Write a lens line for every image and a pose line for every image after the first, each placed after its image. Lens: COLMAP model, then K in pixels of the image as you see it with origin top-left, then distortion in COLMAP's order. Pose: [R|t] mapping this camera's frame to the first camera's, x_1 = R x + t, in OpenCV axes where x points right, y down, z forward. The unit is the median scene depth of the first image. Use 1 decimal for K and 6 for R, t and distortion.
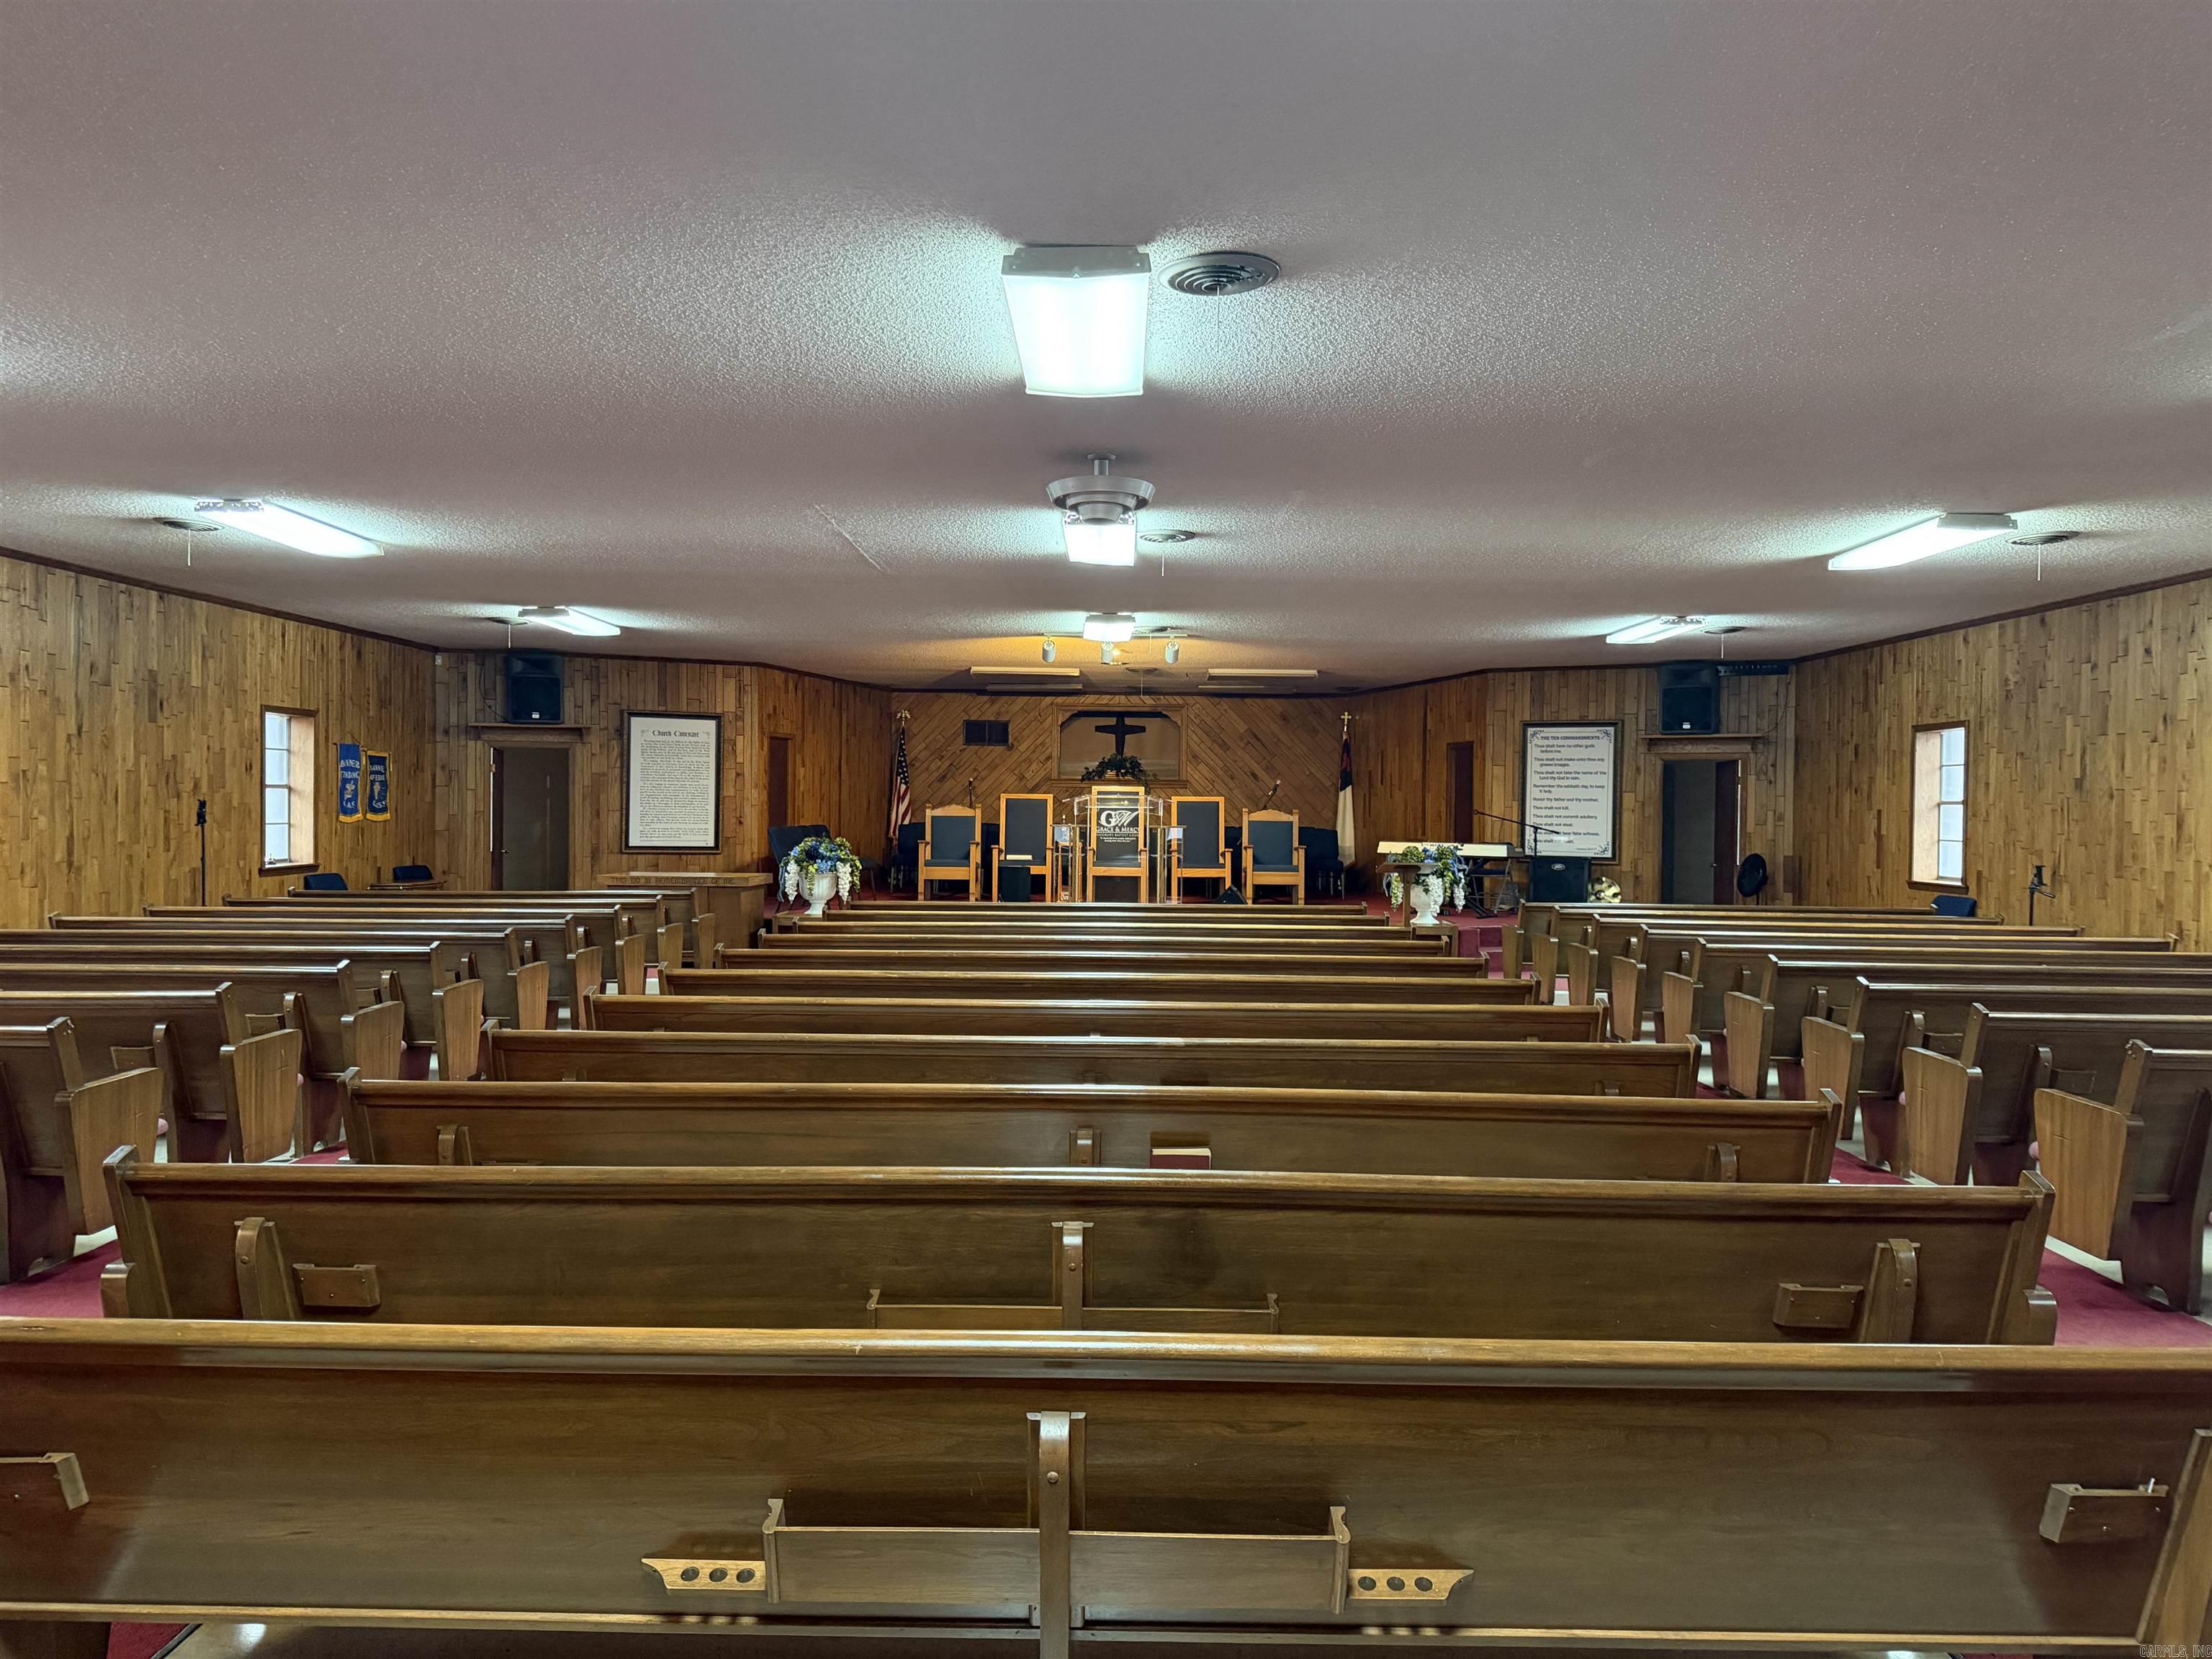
lens RADIAL K [[1543.3, 0, 1101.1], [0, 1543.3, 828.6], [0, 0, 1]] dist [0.067431, -0.090928]
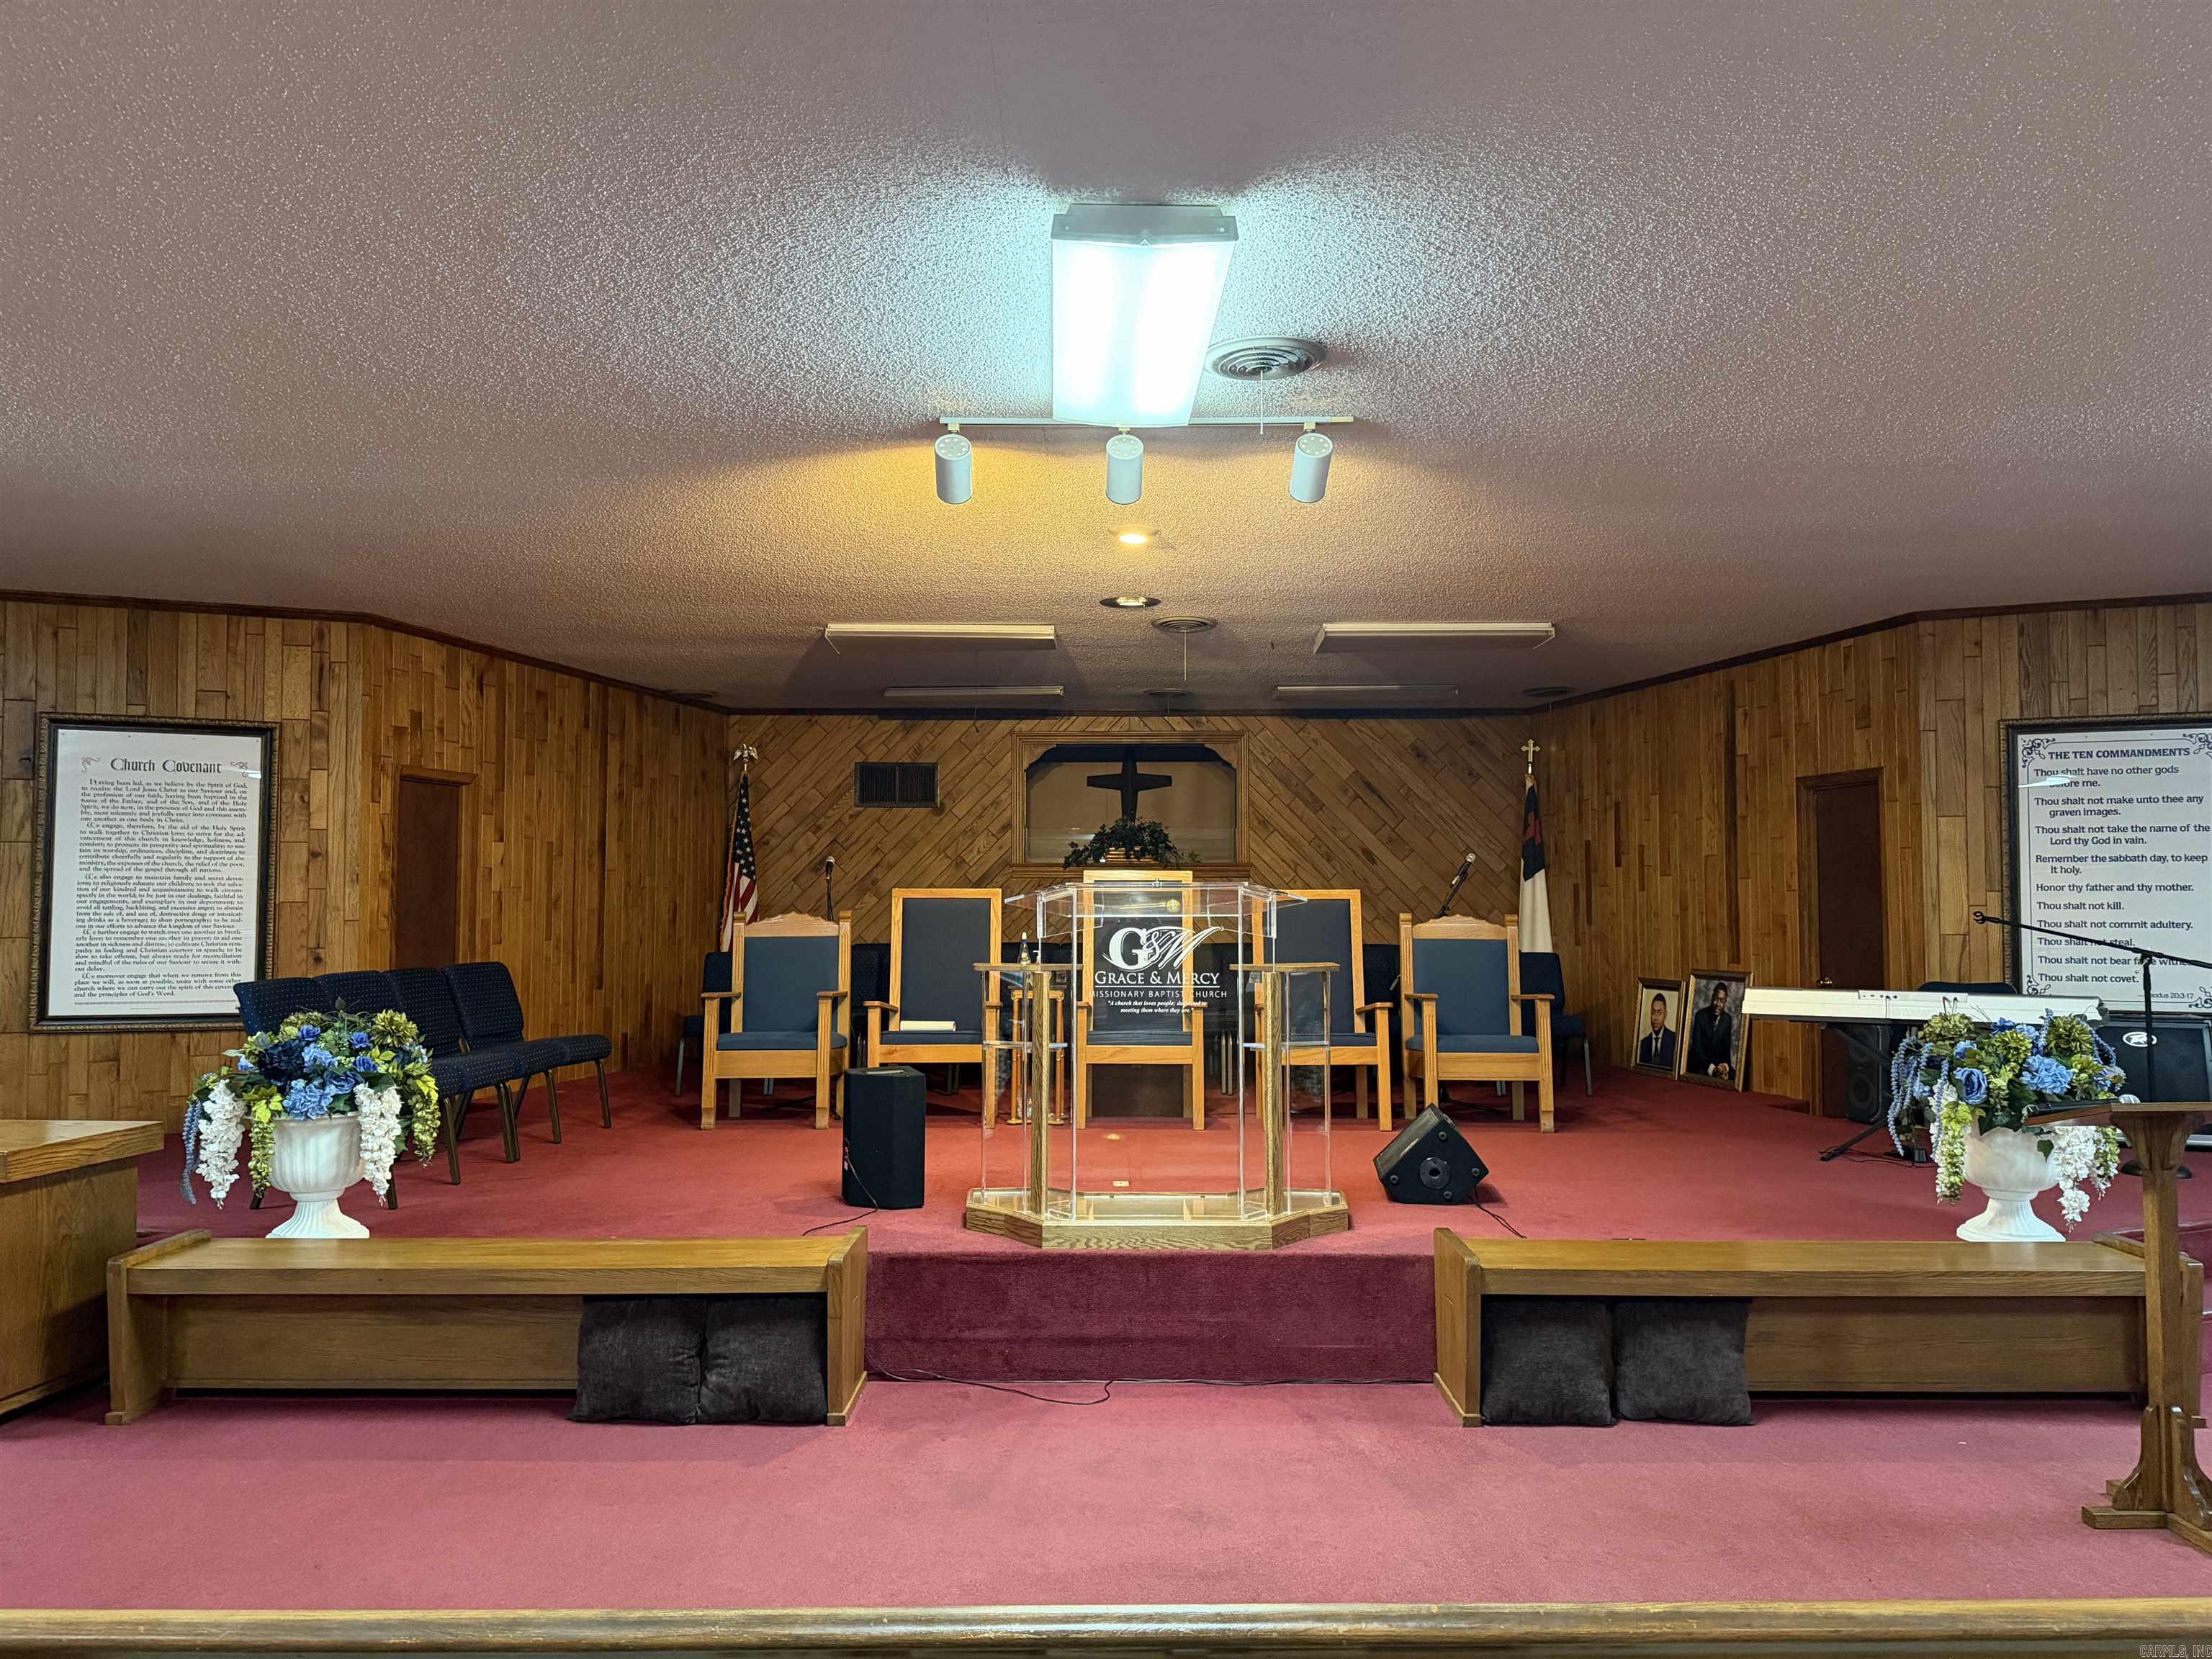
lens RADIAL K [[1543.3, 0, 1114.7], [0, 1543.3, 827.3], [0, 0, 1]] dist [0.067431, -0.090928]
pose [[0.999830, -0.011623, 0.014302, -0.002802], [0.012564, 0.997637, -0.067553, -0.008849], [-0.013483, 0.067721, 0.997613, 0.545389]]
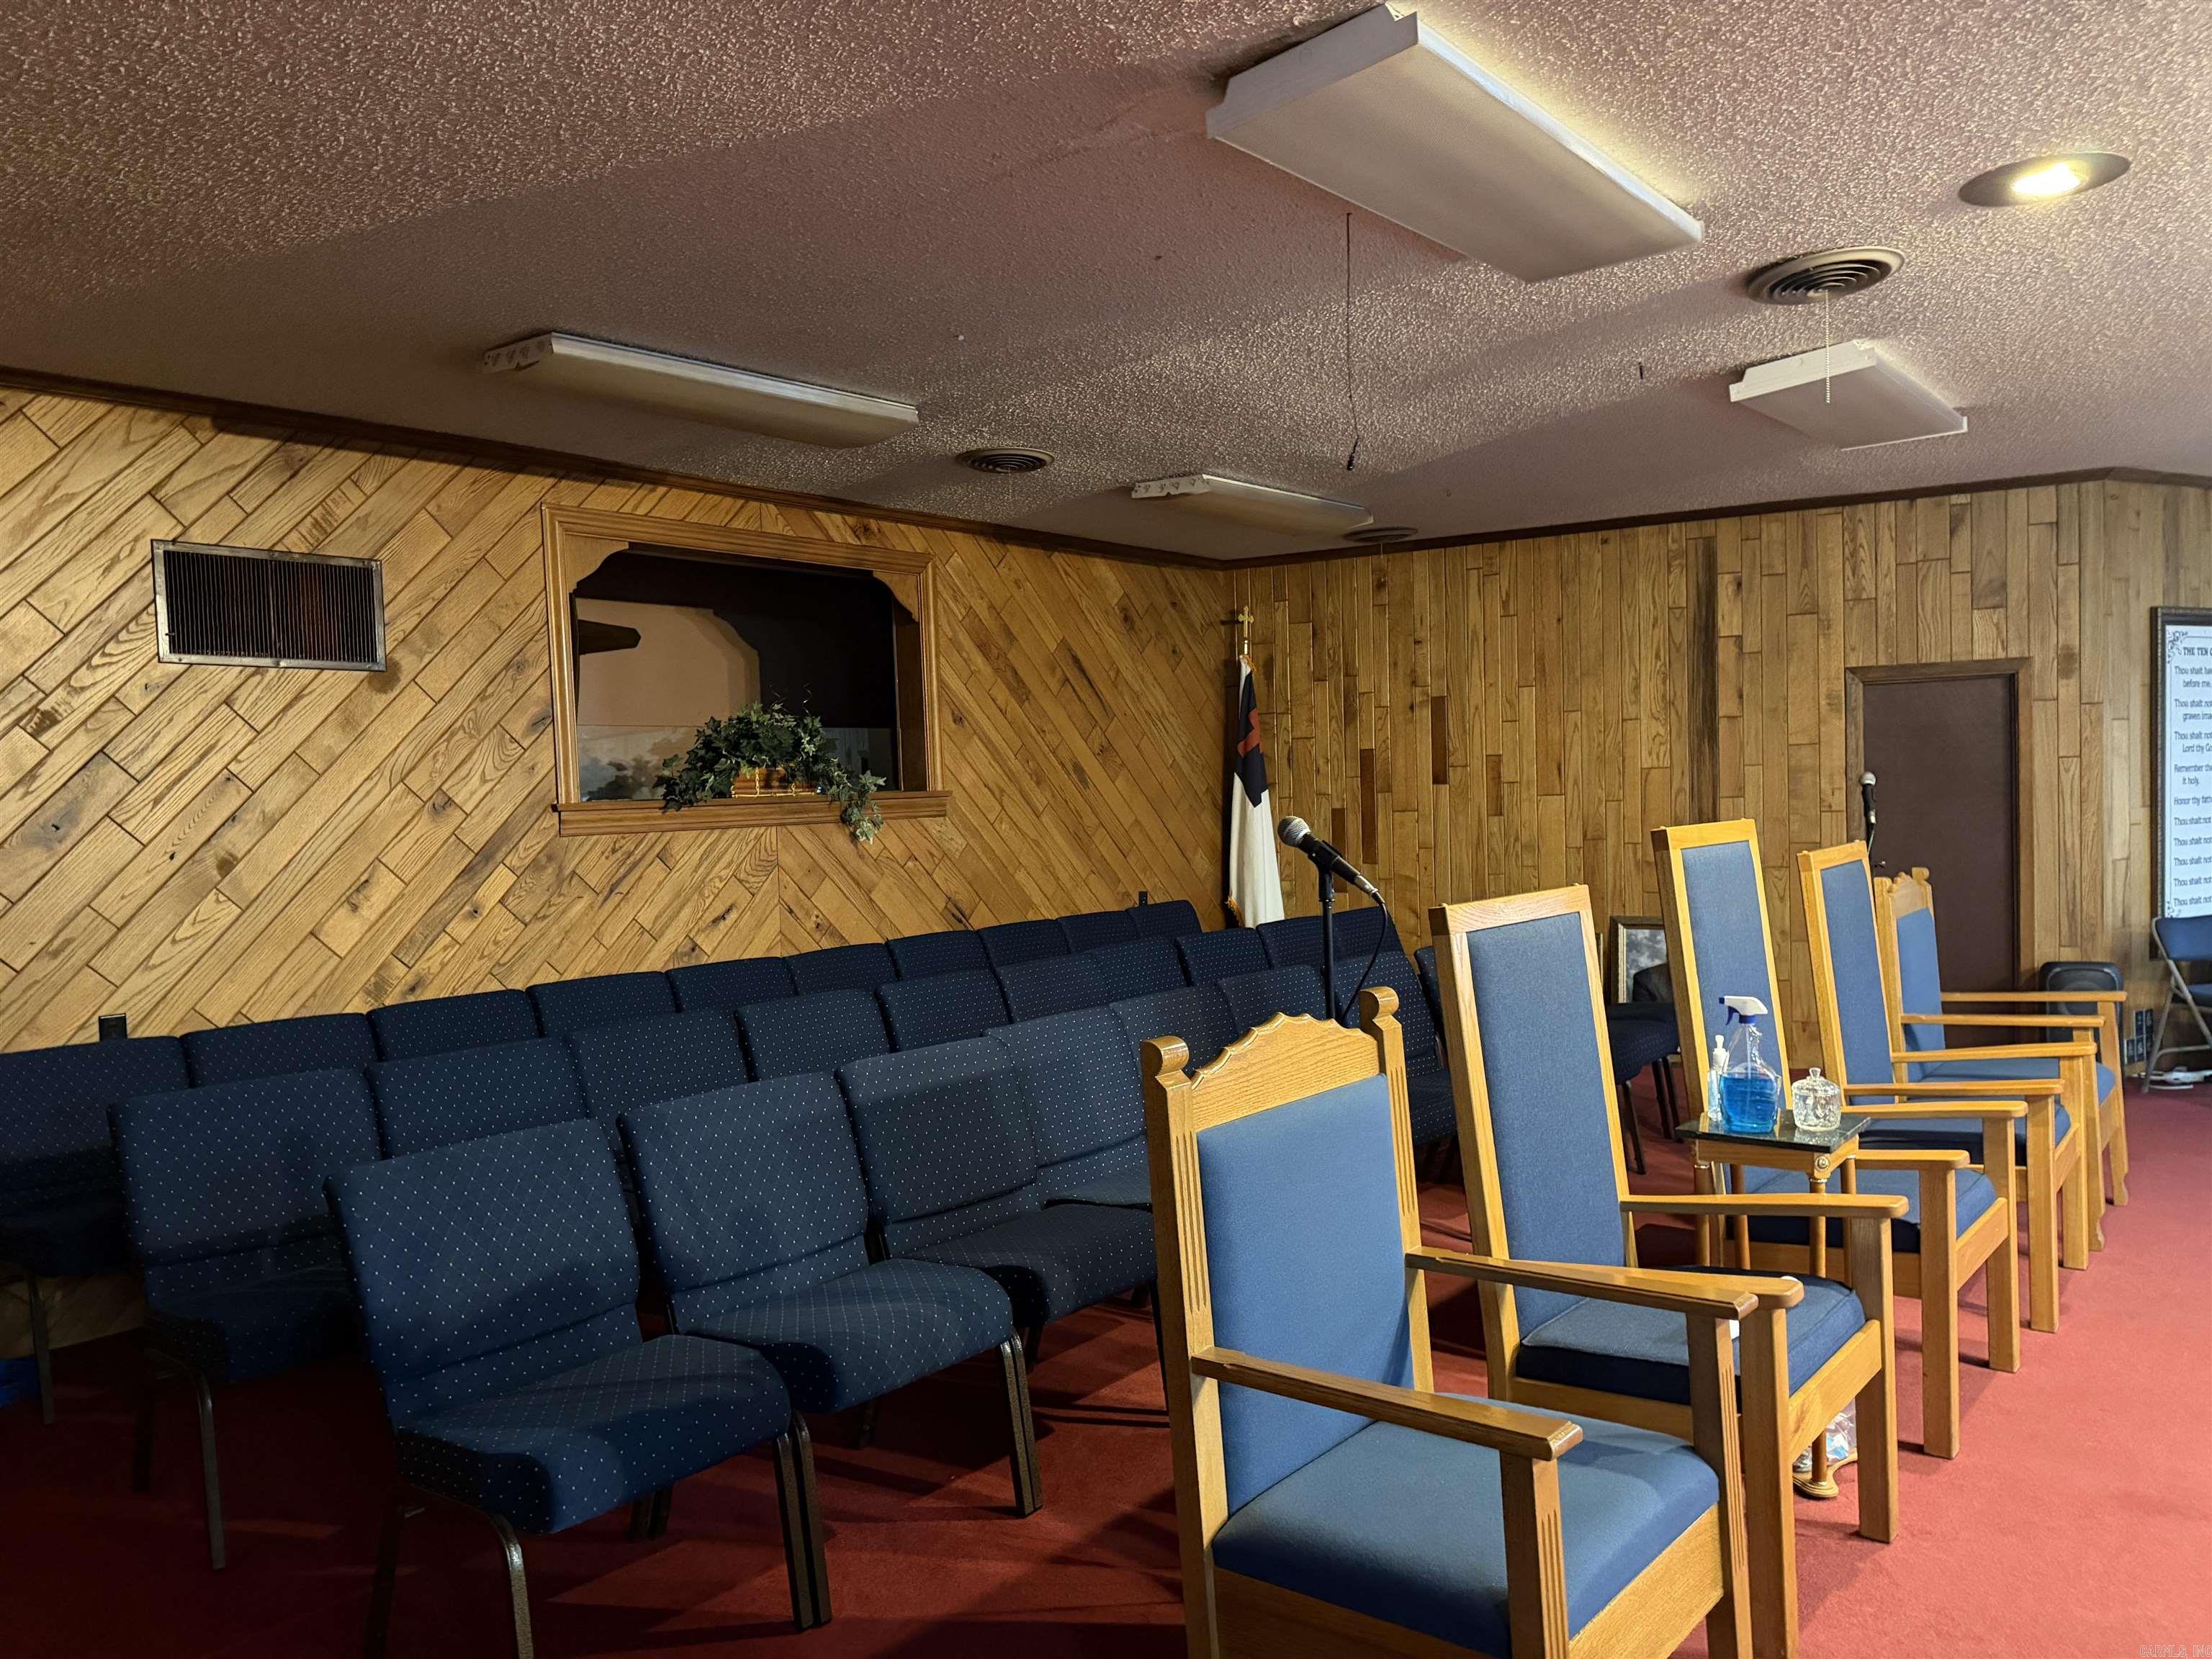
lens RADIAL K [[1543.3, 0, 1110.7], [0, 1543.3, 839.7], [0, 0, 1]] dist [0.067431, -0.090928]
pose [[0.630713, -0.059829, 0.773706, -0.218788], [0.055202, 0.997957, 0.032171, -0.037788], [-0.774050, 0.022419, 0.632727, 0.970246]]
